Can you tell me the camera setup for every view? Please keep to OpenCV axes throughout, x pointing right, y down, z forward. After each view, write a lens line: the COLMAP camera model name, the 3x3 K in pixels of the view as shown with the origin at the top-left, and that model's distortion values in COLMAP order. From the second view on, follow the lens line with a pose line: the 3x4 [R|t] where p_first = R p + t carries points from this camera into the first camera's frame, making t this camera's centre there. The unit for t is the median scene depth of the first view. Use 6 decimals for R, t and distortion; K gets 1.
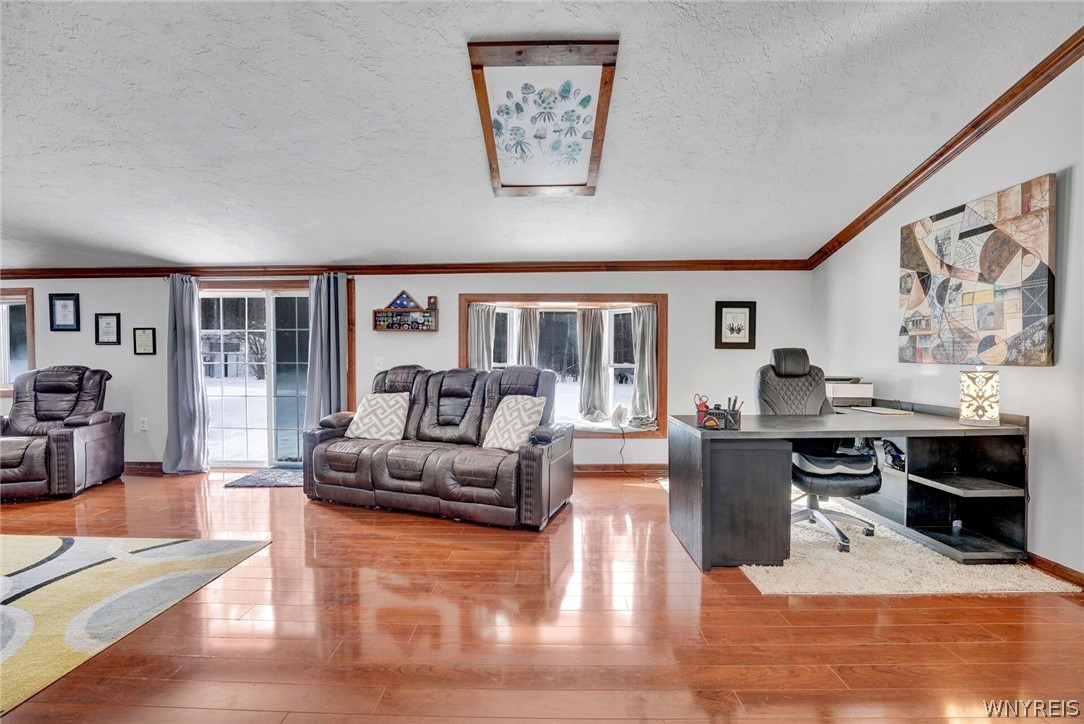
lens RADIAL K [[447.8, 0, 548.1], [0, 447.8, 366.2], [0, 0, 1]] dist [-0.018400, 0.000007]
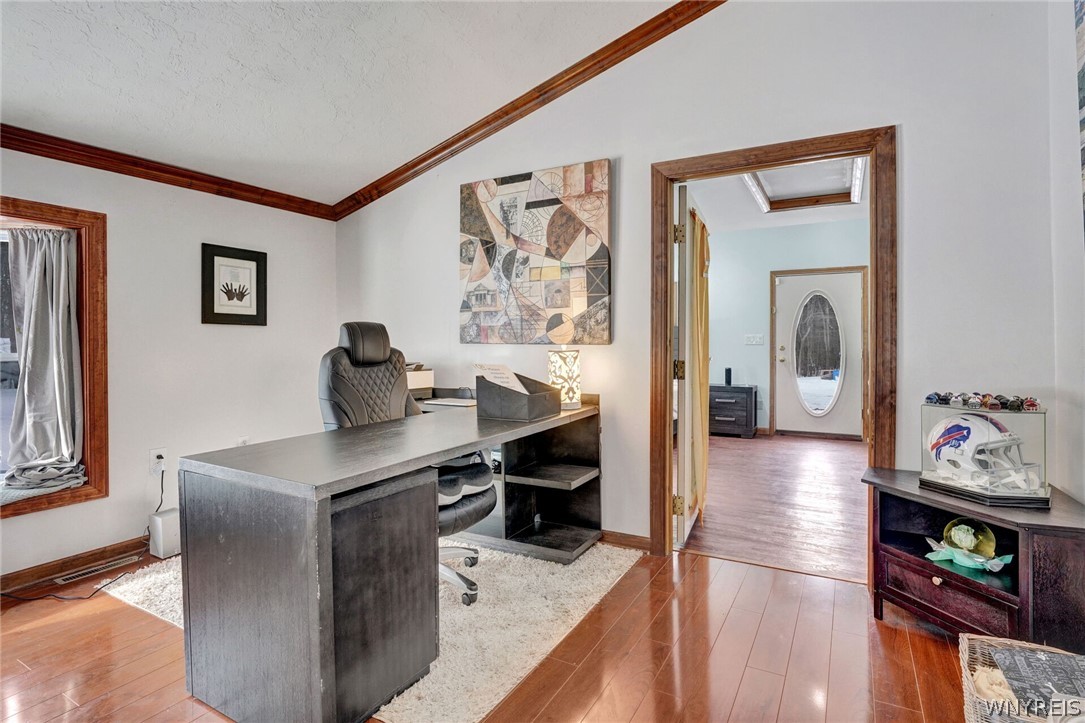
lens RADIAL K [[532.4, 0, 540.5], [0, 532.4, 344.5], [0, 0, 1]] dist [-0.013544, -0.000473]
pose [[0.489683, -0.004284, 0.871890, -0.026653], [0.020788, 0.999761, -0.006763, 0.004542], [-0.871653, 0.021437, 0.489655, 0.432320]]
